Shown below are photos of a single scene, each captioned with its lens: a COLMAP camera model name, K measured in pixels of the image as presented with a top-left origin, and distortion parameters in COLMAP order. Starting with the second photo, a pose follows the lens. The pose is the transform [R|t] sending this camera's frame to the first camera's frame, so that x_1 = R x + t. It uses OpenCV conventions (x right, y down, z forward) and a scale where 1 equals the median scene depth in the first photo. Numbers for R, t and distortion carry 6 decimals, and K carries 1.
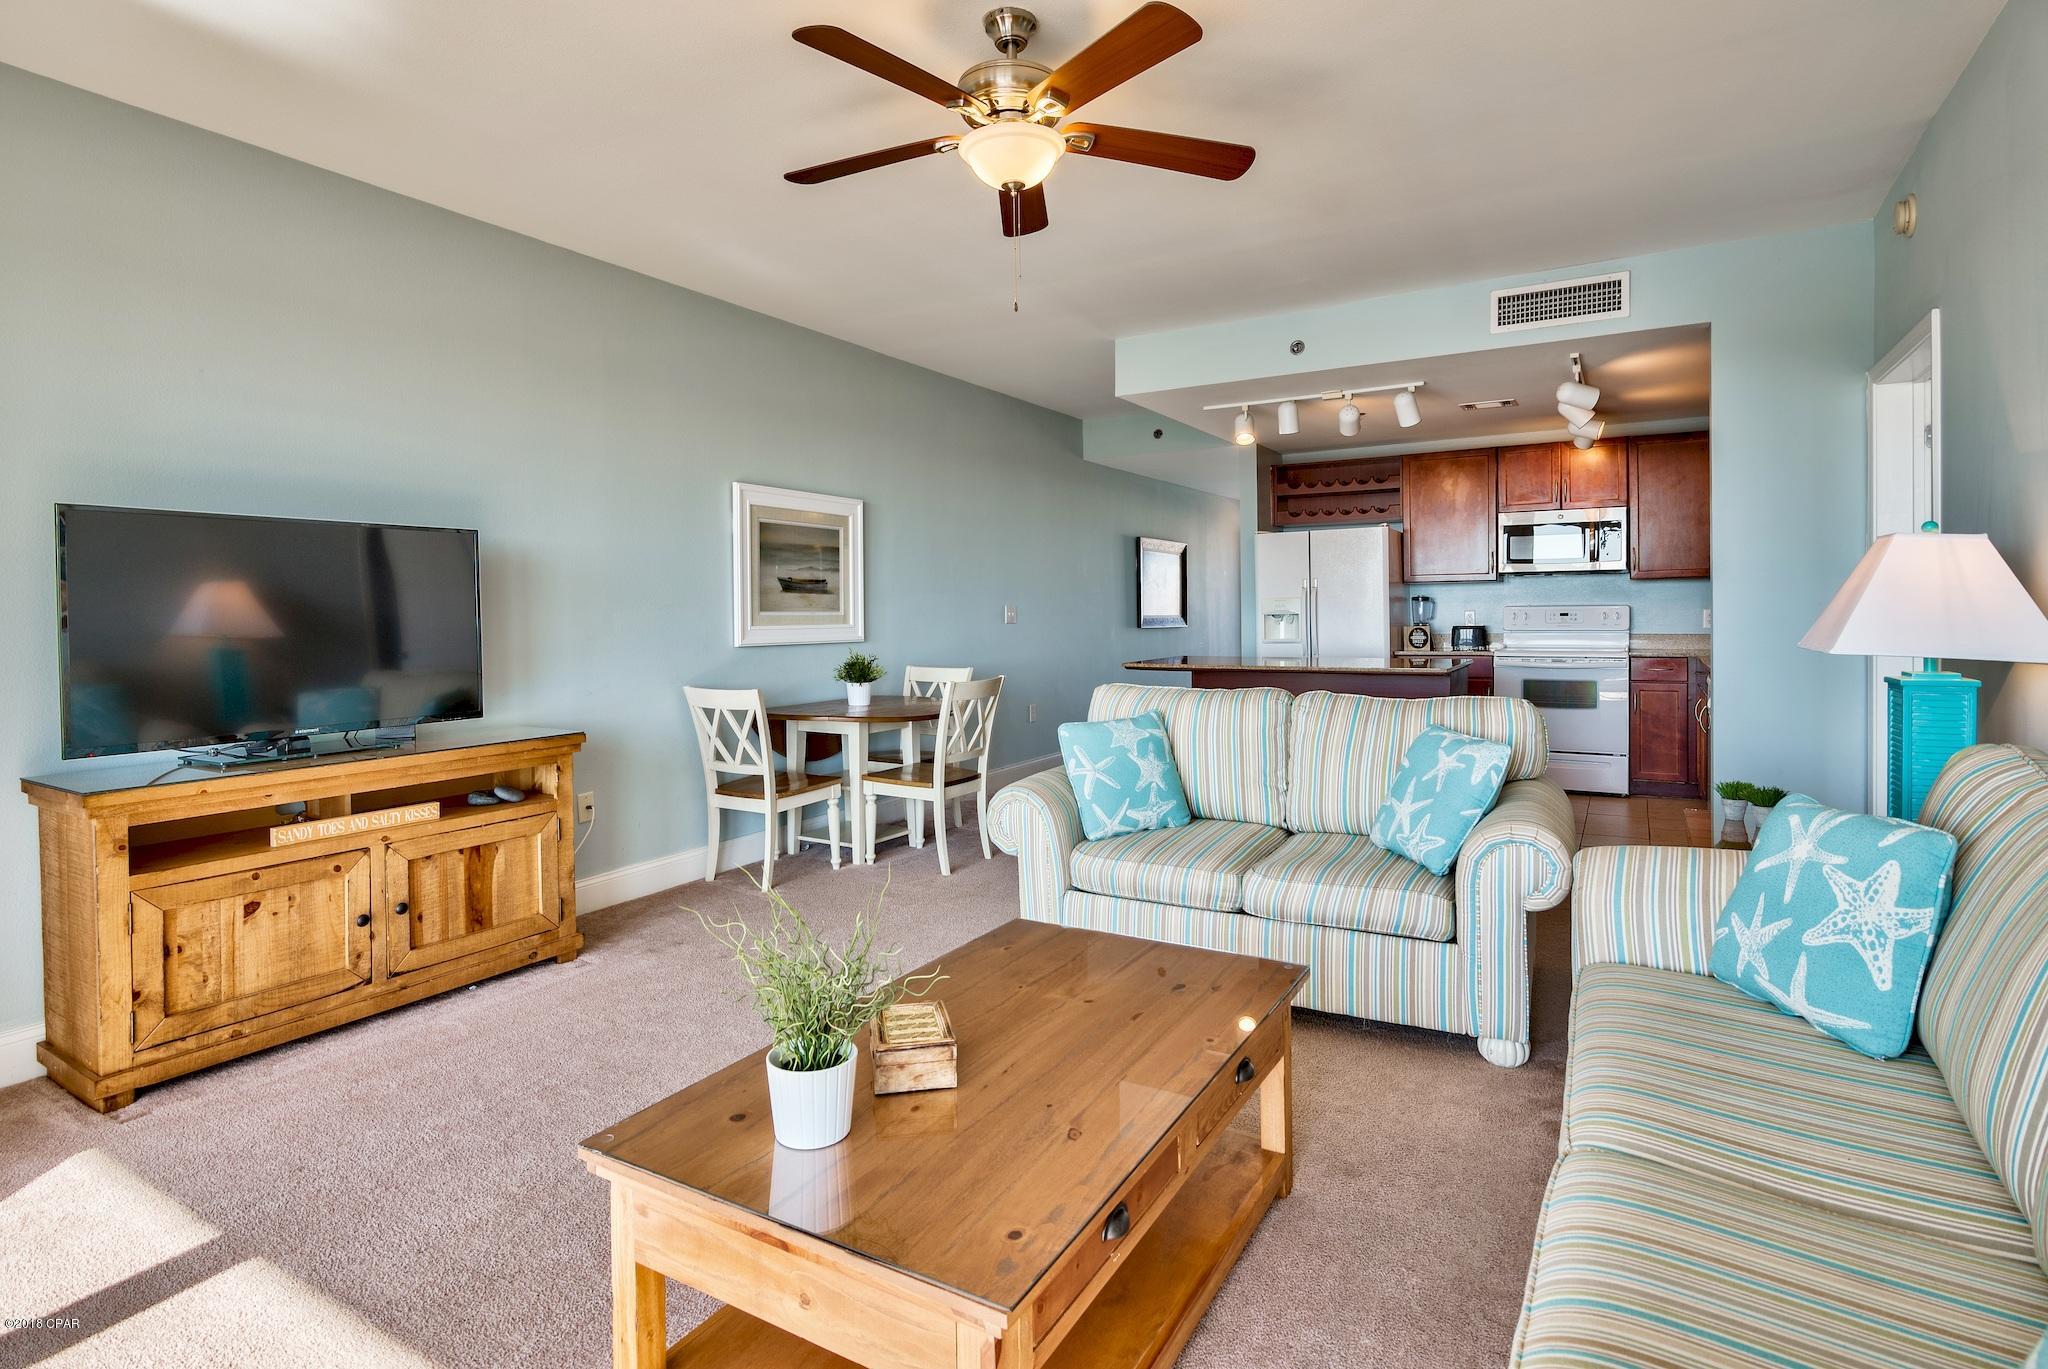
lens RADIAL K [[1036.1, 0, 1026.6], [0, 1036.1, 620.7], [0, 0, 1]] dist [0.000069, -0.000067]
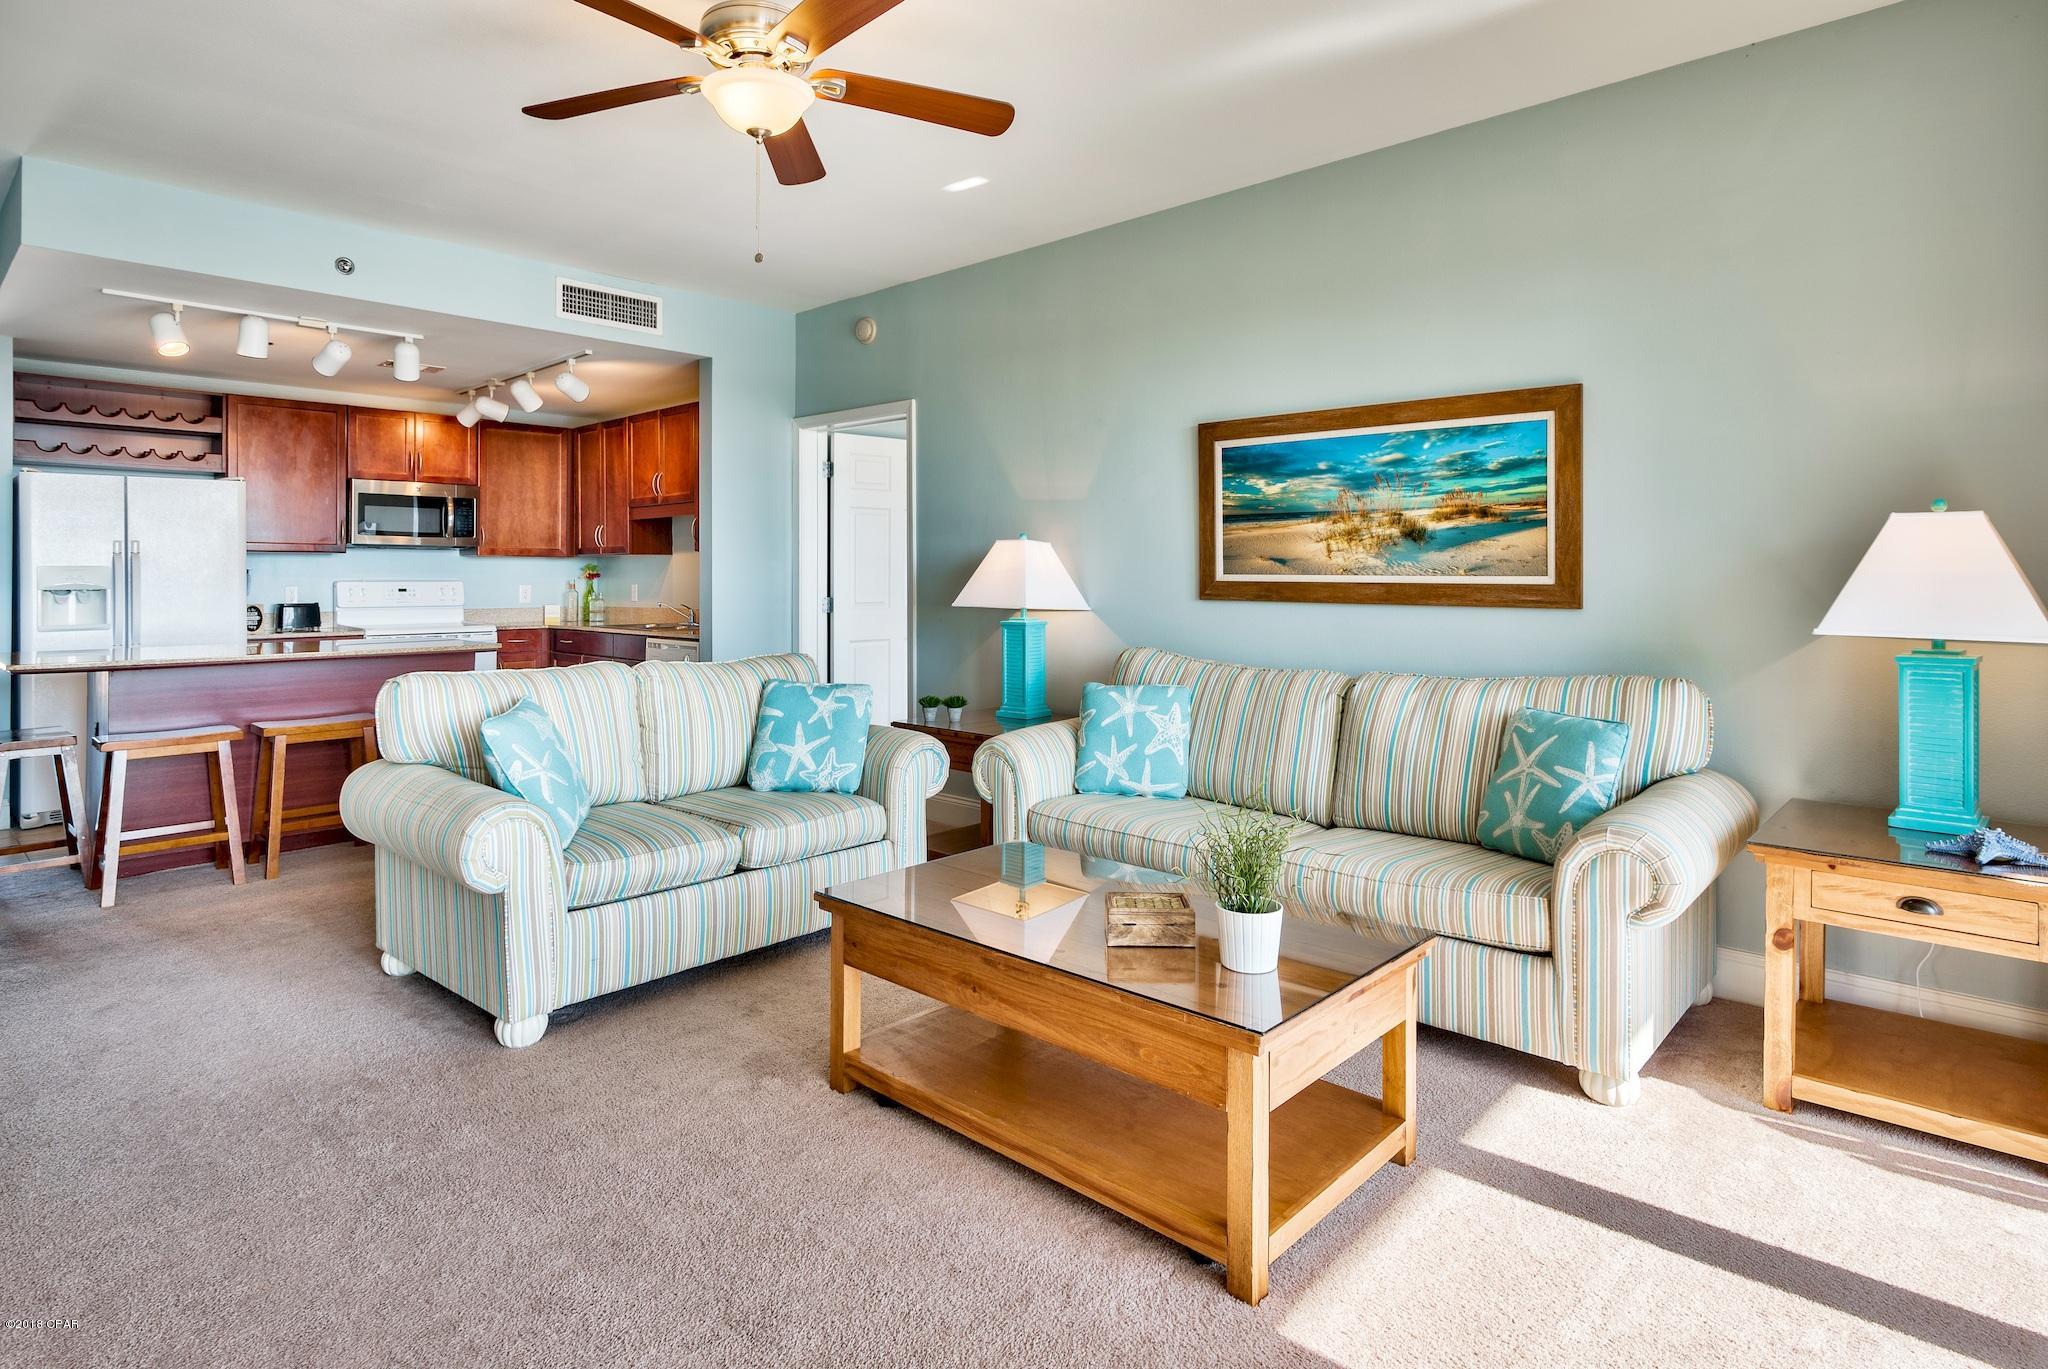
lens RADIAL K [[1095.6, 0, 1025.5], [0, 1095.6, 578.5], [0, 0, 1]] dist [-0.000192, 0.000171]
pose [[0.219329, 0.010770, 0.975591, -0.617654], [0.009687, 0.999866, -0.013216, 0.004523], [-0.975603, 0.012349, 0.219196, 0.366786]]
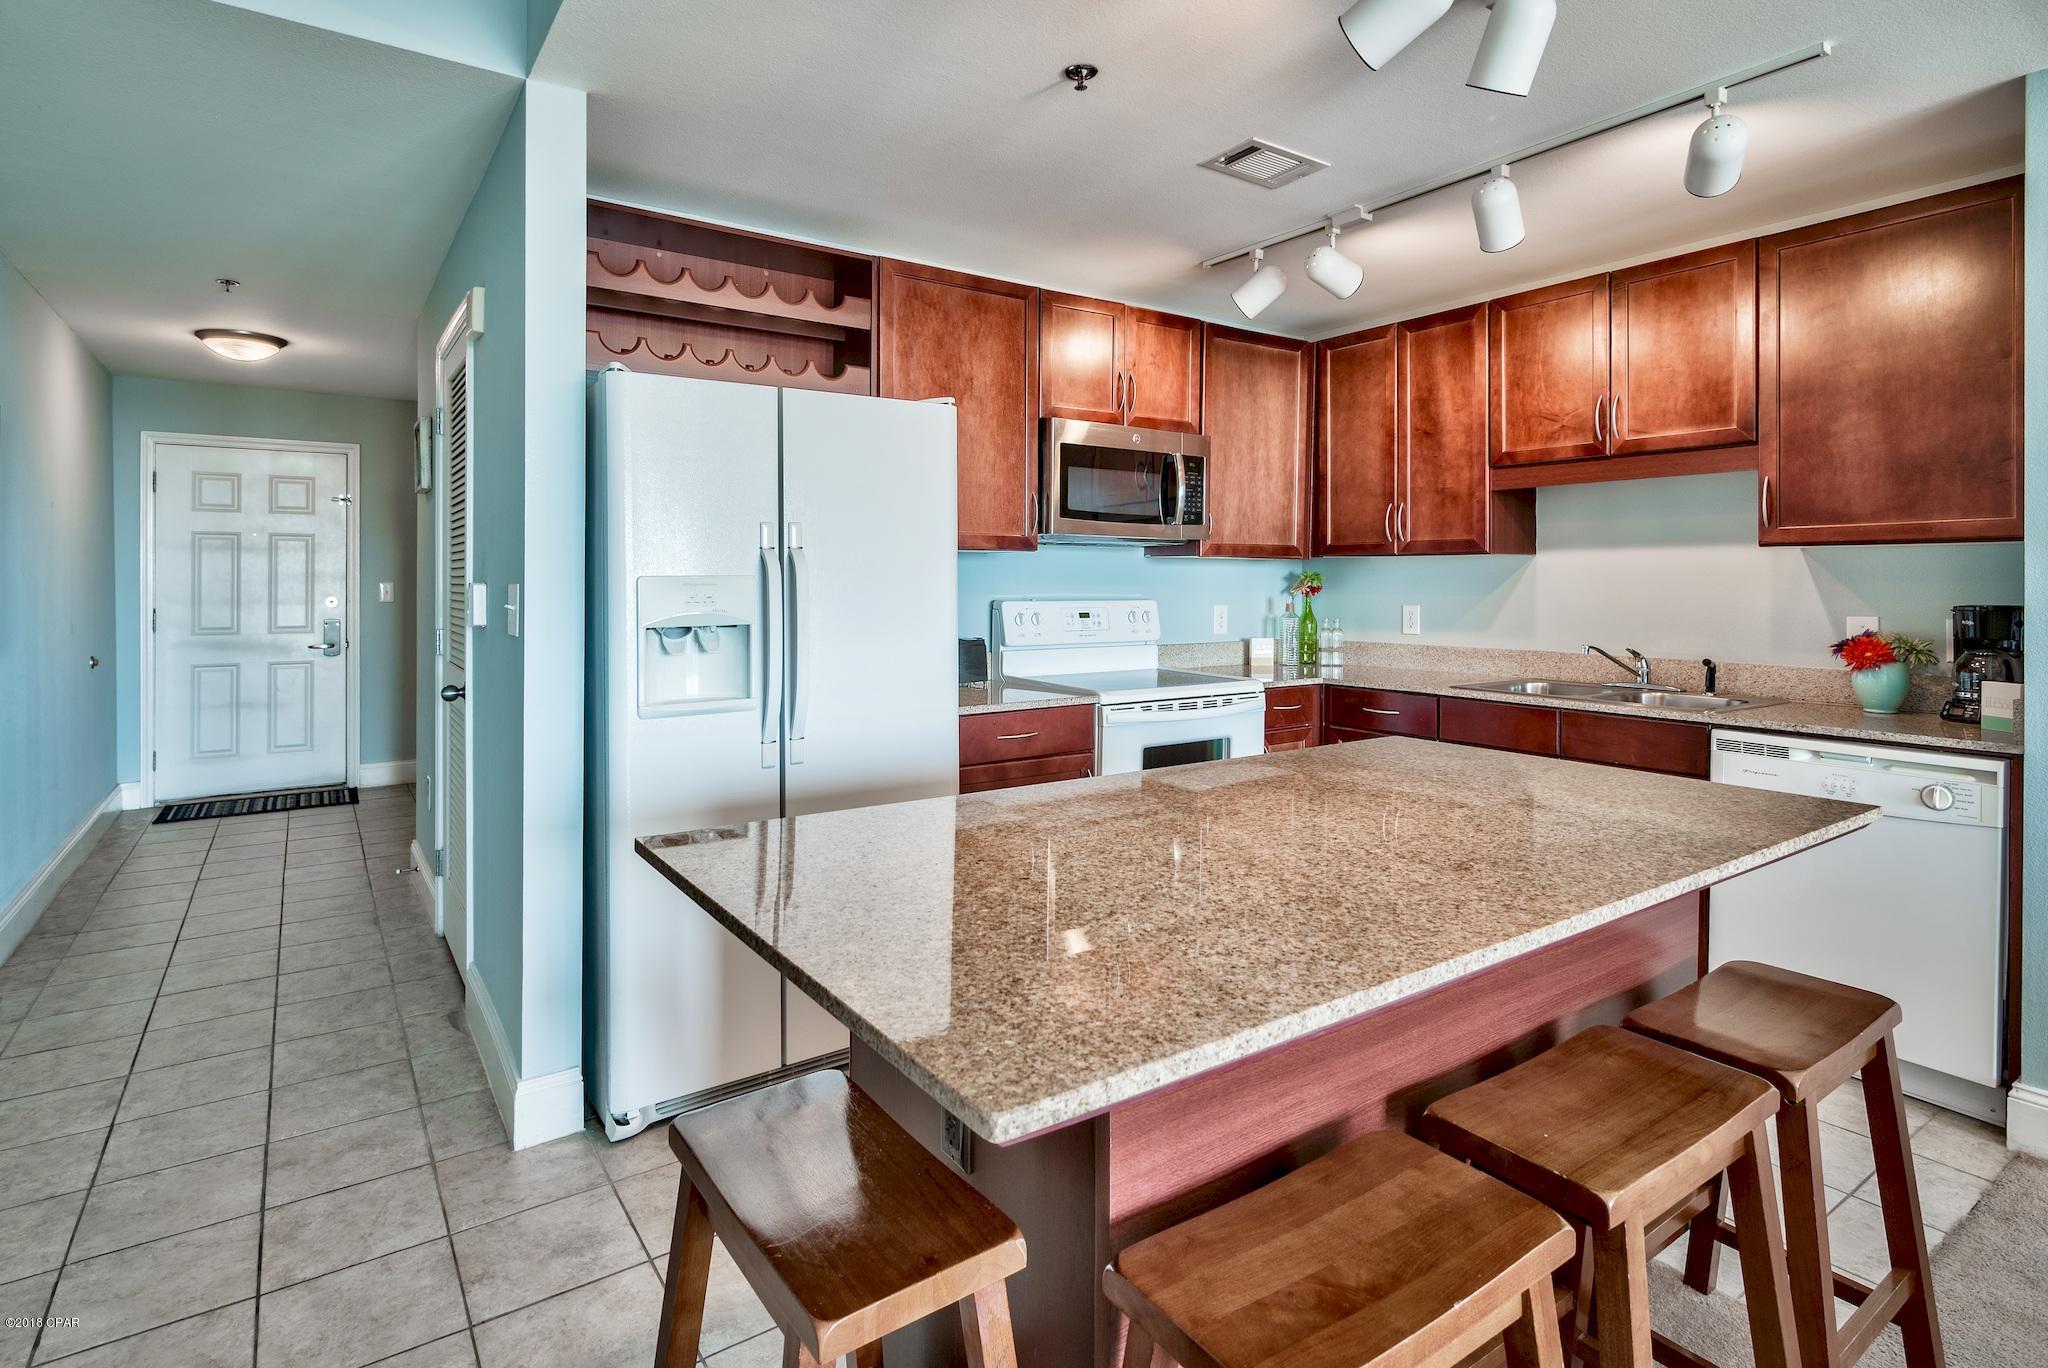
lens RADIAL K [[1032.0, 0, 1024.3], [0, 1032.0, 588.0], [0, 0, 1]] dist [-0.000814, -0.000092]
pose [[0.417834, 0.007633, 0.908491, -0.018001], [0.003141, 0.999947, -0.009846, -0.026630], [-0.908518, 0.006967, 0.417787, 1.391079]]
